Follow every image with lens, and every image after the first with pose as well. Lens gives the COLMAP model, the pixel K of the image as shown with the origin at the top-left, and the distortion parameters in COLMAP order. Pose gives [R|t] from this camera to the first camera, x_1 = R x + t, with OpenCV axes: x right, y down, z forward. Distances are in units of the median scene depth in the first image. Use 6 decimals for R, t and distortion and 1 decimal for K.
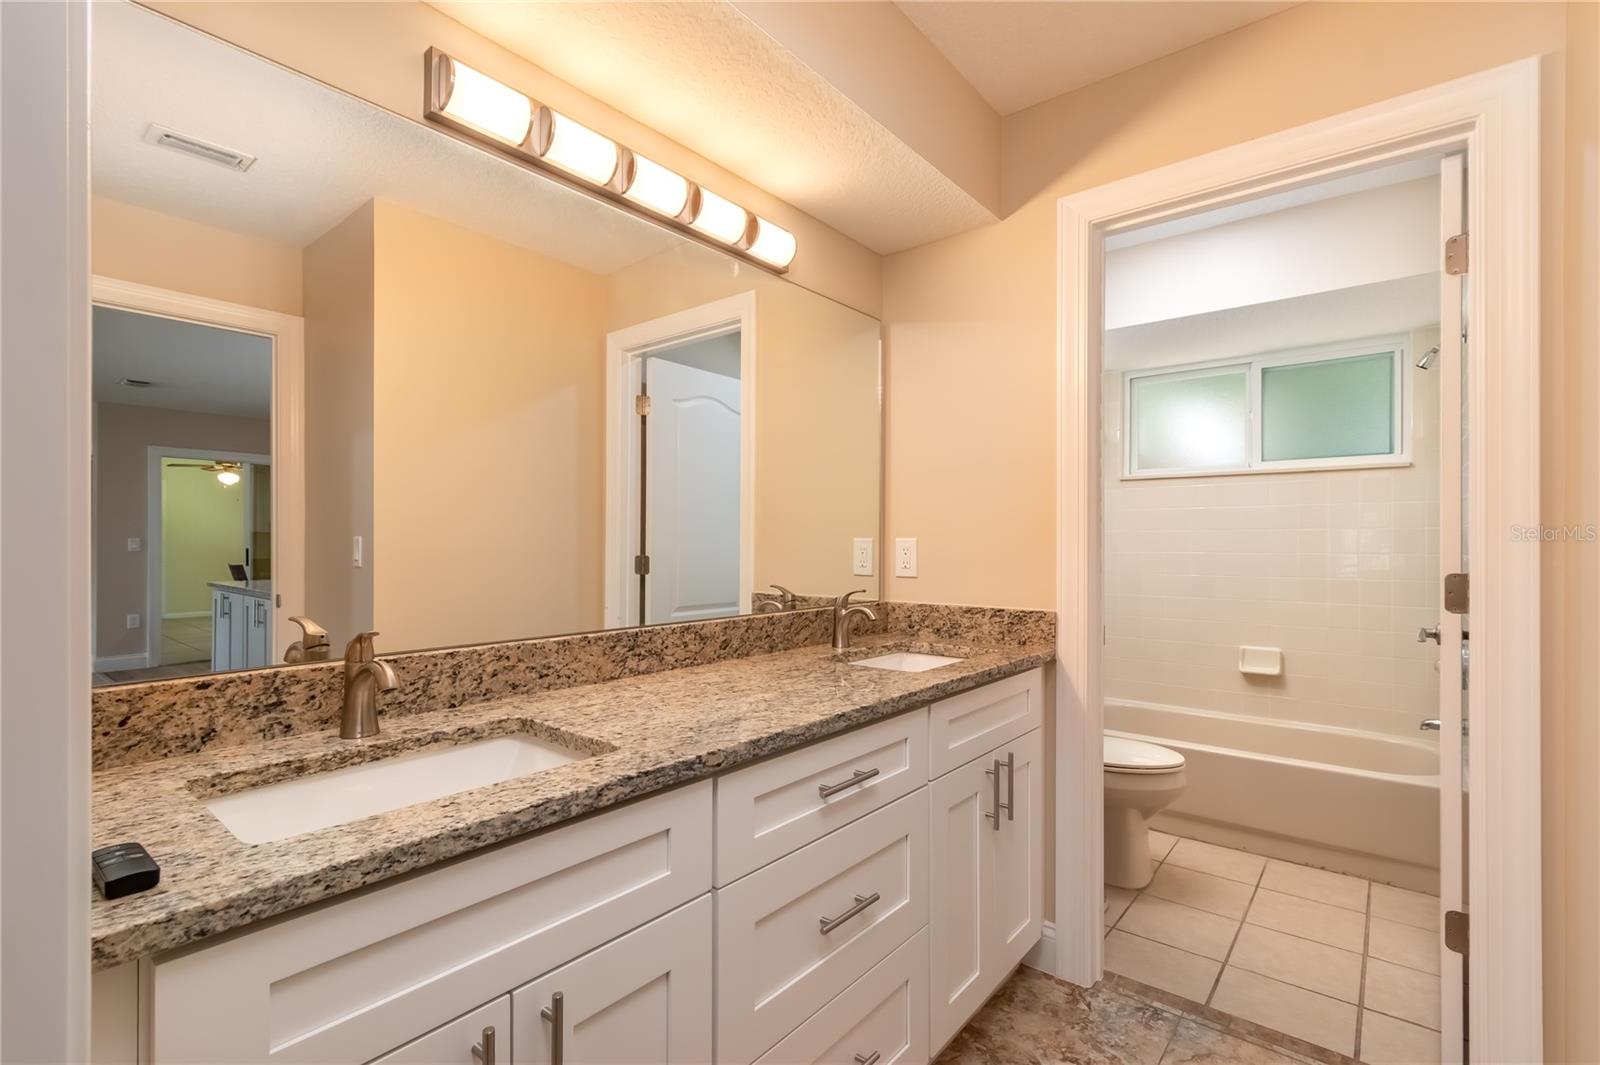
lens RADIAL K [[737.5, 0, 783.3], [0, 737.5, 533.4], [0, 0, 1]] dist [0.004419, 0.000504]
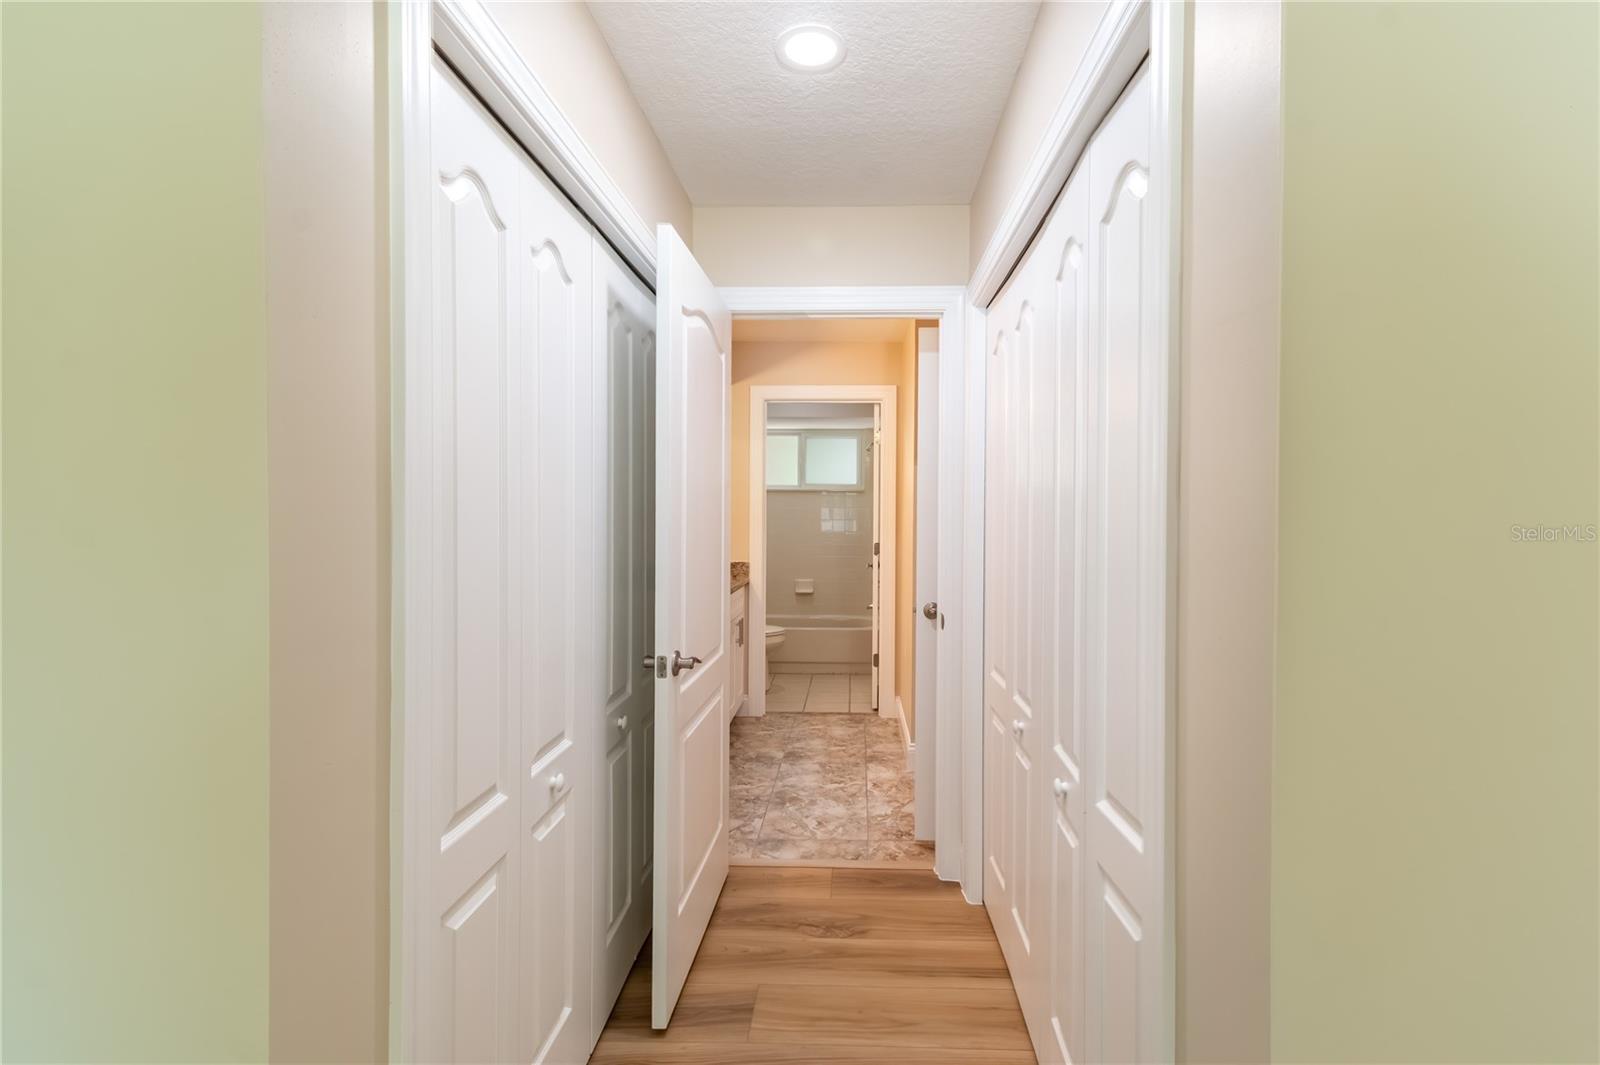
lens RADIAL K [[737.5, 0, 805.8], [0, 737.5, 525.3], [0, 0, 1]] dist [0.004419, 0.000504]
pose [[0.805368, -0.011349, 0.592667, -0.864241], [-0.007383, 0.999547, 0.029173, -0.078391], [-0.592729, -0.027871, 0.804919, -0.973577]]
